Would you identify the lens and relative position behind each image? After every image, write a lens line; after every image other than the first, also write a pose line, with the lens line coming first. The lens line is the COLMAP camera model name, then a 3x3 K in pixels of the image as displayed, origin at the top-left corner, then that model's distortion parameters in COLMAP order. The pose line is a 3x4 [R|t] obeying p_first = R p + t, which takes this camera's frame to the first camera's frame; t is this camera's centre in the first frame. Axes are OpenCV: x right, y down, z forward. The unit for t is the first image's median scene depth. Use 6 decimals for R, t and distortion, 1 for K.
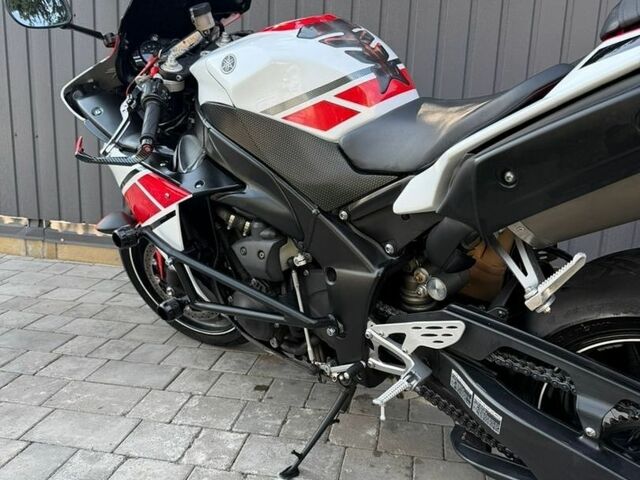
lens RADIAL K [[565.5, 0, 325.3], [0, 565.5, 216.3], [0, 0, 1]] dist [-0.013121, 0.000126]
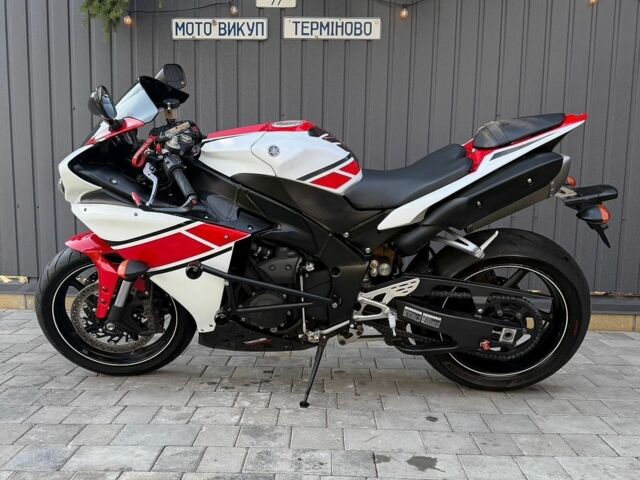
lens RADIAL K [[568.8, 0, 315.7], [0, 568.8, 263.4], [0, 0, 1]] dist [0.036472, -0.049952]
pose [[0.986470, -0.035860, 0.159972, -0.269426], [0.044239, 0.997813, -0.049124, 0.131087], [-0.157861, 0.055536, 0.985898, -0.581644]]
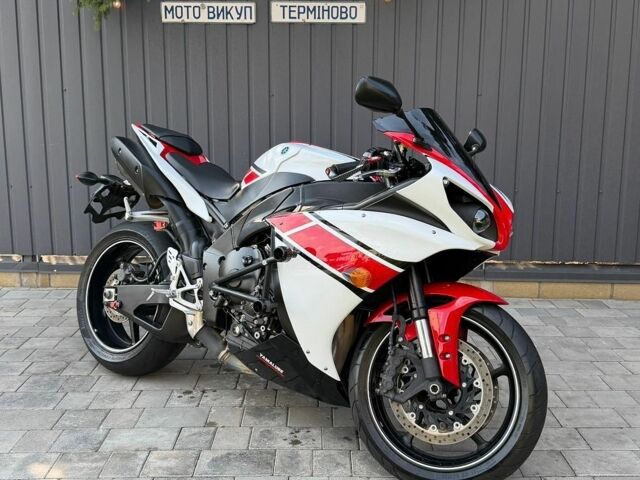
lens RADIAL K [[653.0, 0, 321.9], [0, 653.0, 213.8], [0, 0, 1]] dist [0.026825, 0.000000]
pose [[0.981176, -0.056055, 0.184803, -0.337966], [0.059351, 0.998161, -0.012350, -0.061706], [-0.183771, 0.023086, 0.982698, -1.034571]]
